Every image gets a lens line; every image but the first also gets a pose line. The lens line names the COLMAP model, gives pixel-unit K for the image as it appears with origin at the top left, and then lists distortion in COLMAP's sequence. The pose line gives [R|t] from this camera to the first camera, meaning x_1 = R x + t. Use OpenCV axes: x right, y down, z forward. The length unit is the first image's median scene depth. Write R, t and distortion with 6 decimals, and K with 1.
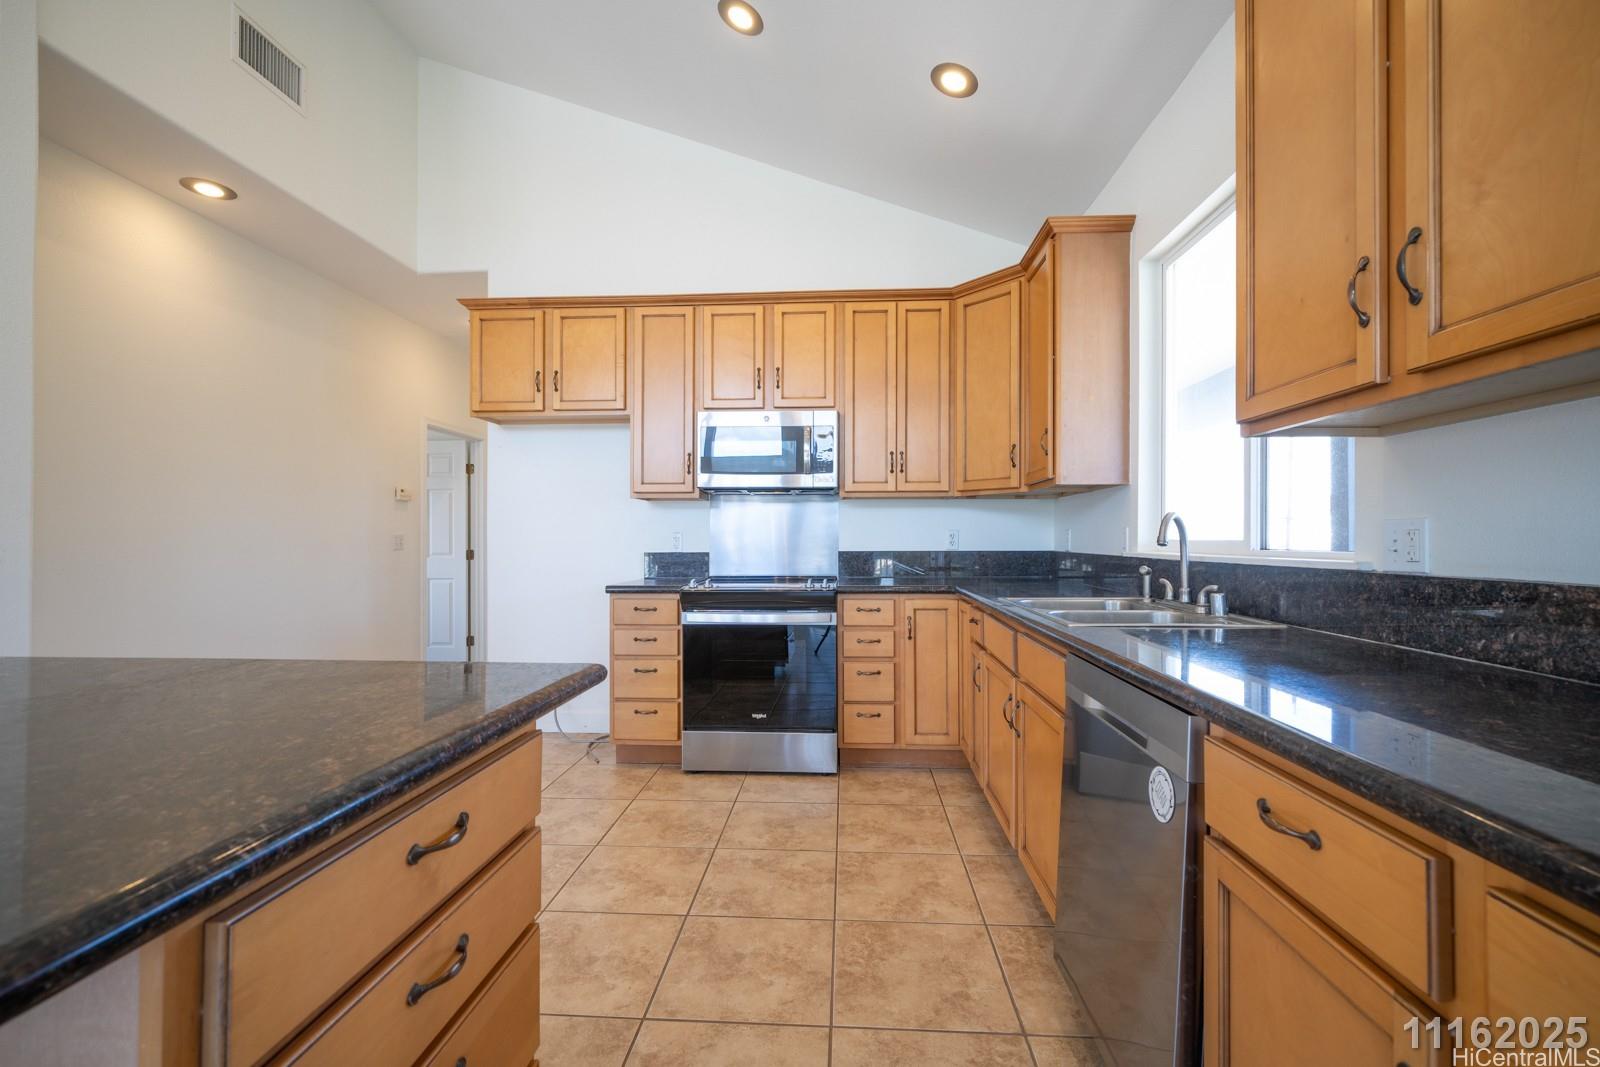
lens RADIAL K [[696.6, 0, 812.4], [0, 696.6, 528.7], [0, 0, 1]] dist [-0.002791, 0.001569]
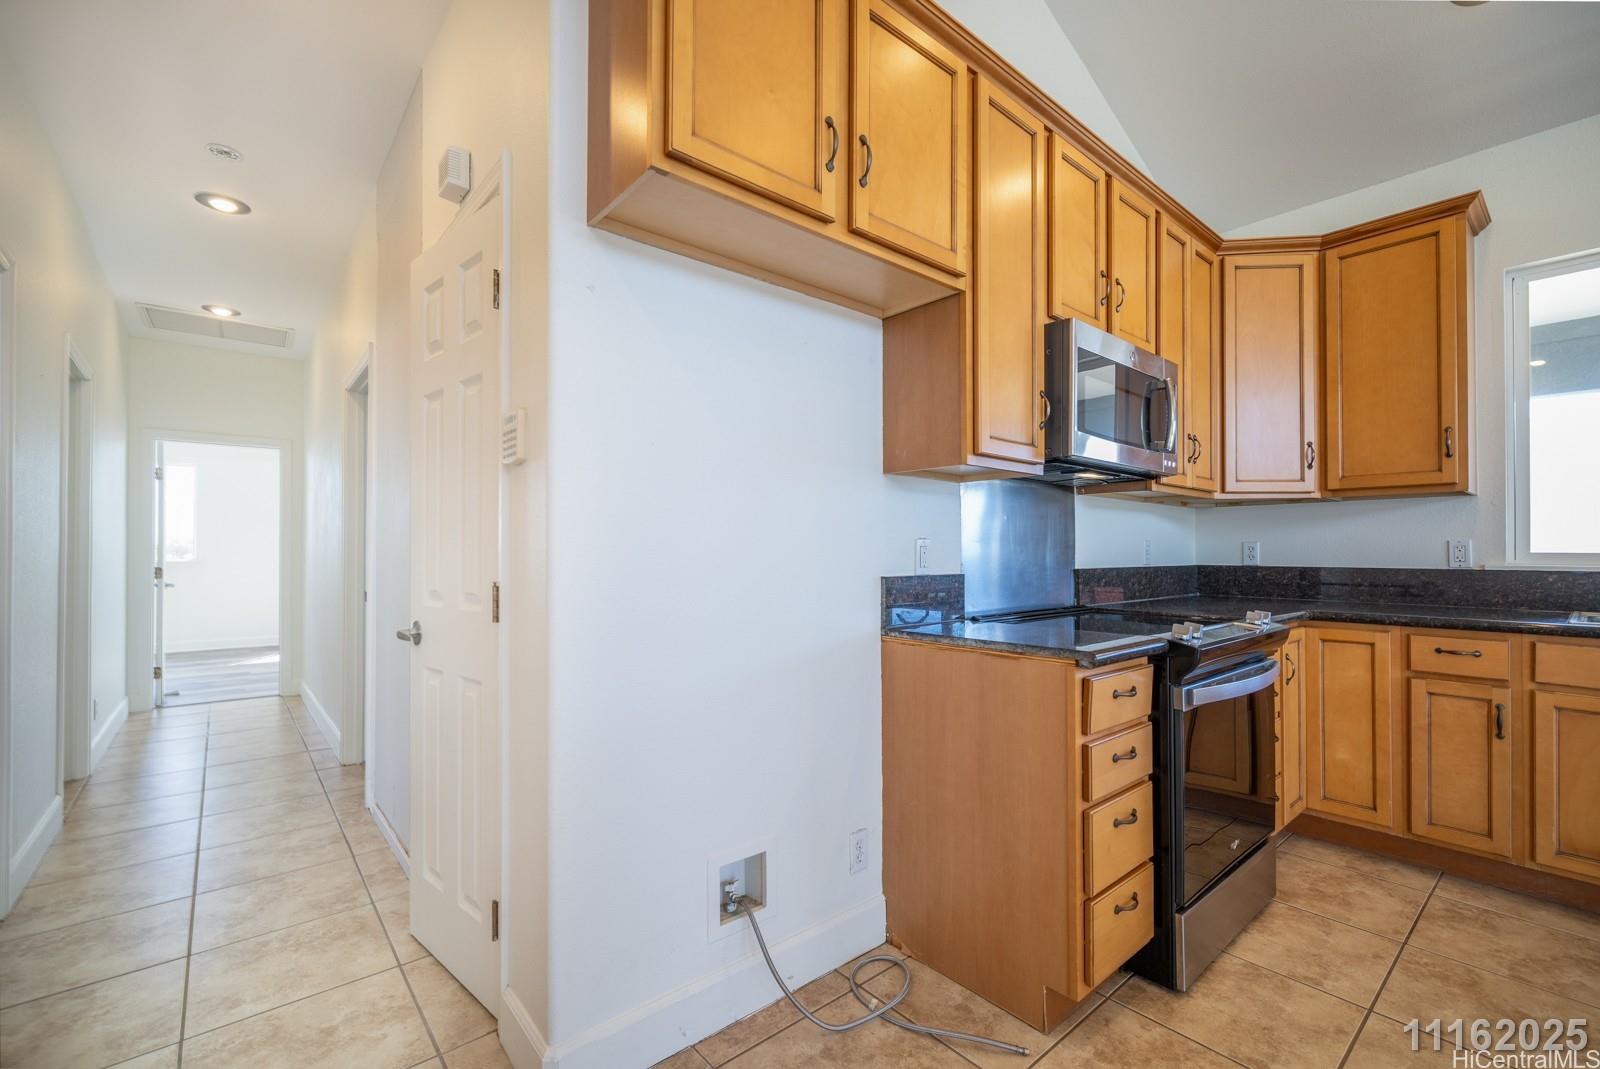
lens RADIAL K [[687.0, 0, 810.9], [0, 687.0, 545.1], [0, 0, 1]] dist [-0.001148, 0.000179]
pose [[0.719908, 0.012774, 0.693952, -0.883901], [-0.010250, 0.999917, -0.007773, 0.021637], [-0.693994, -0.001518, 0.719980, 0.966923]]
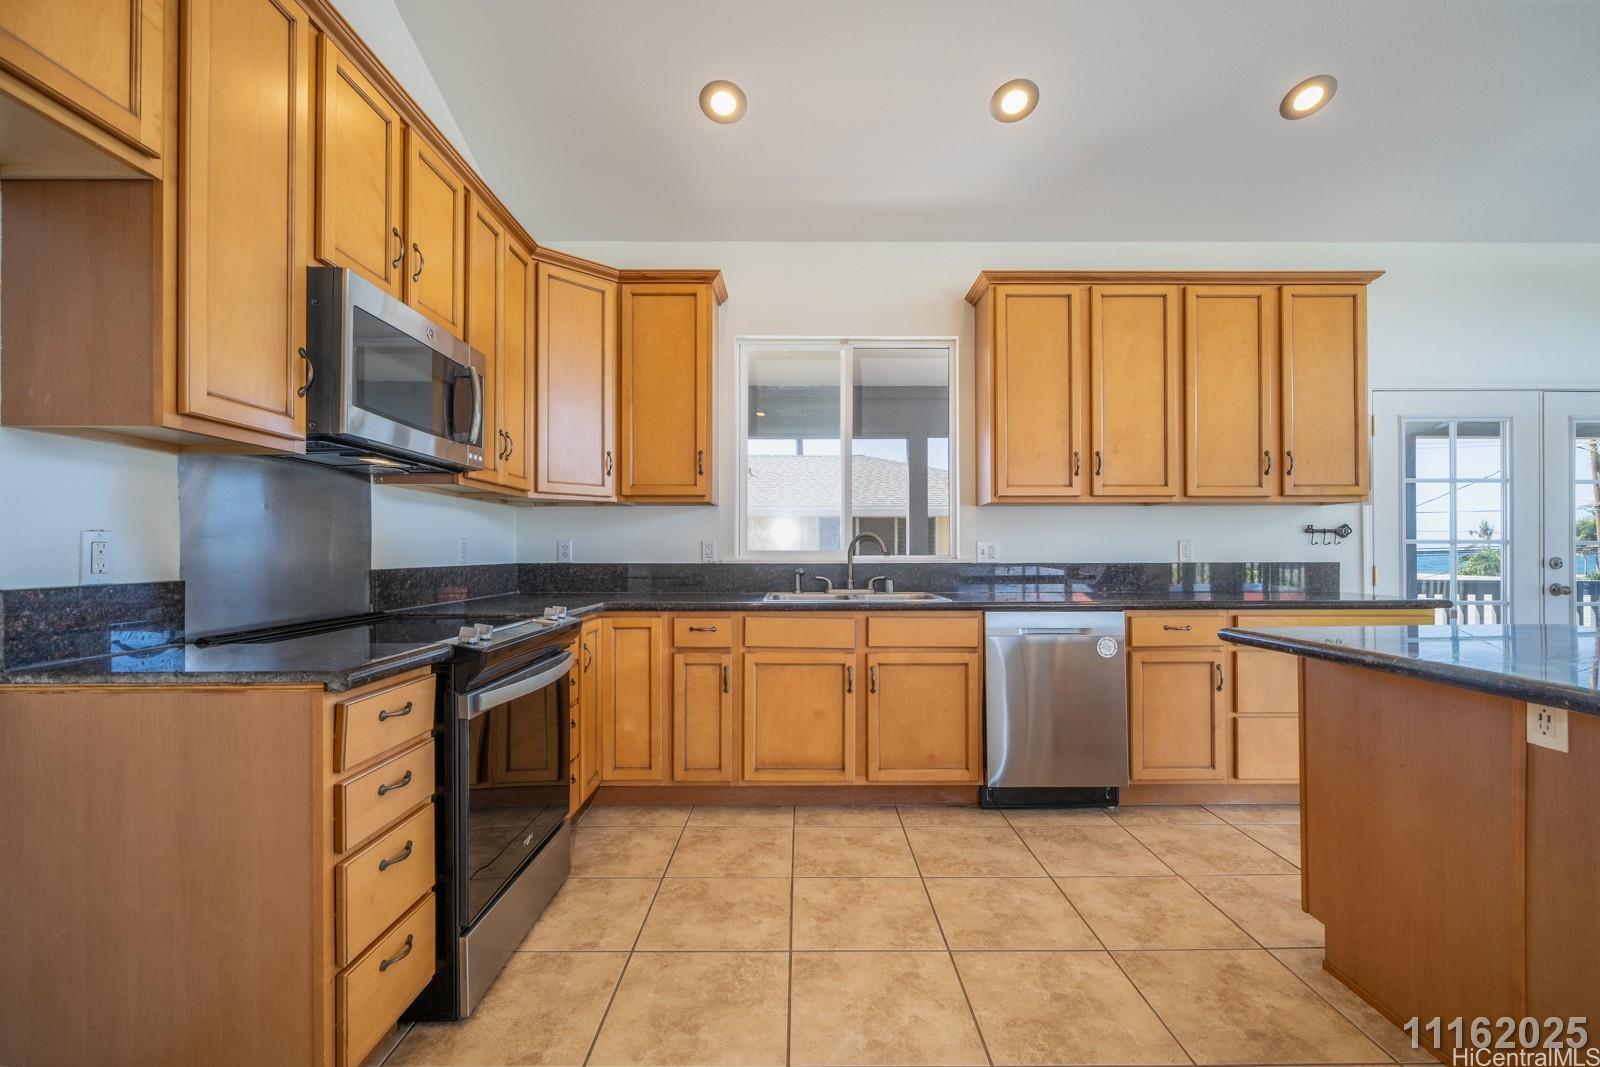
lens RADIAL K [[696.6, 0, 804.8], [0, 696.6, 548.4], [0, 0, 1]] dist [-0.002791, 0.001569]
pose [[-0.060724, 0.008192, 0.998121, -0.816985], [-0.006595, 0.999941, -0.008609, 0.021475], [-0.998133, -0.007105, -0.060667, 0.931575]]
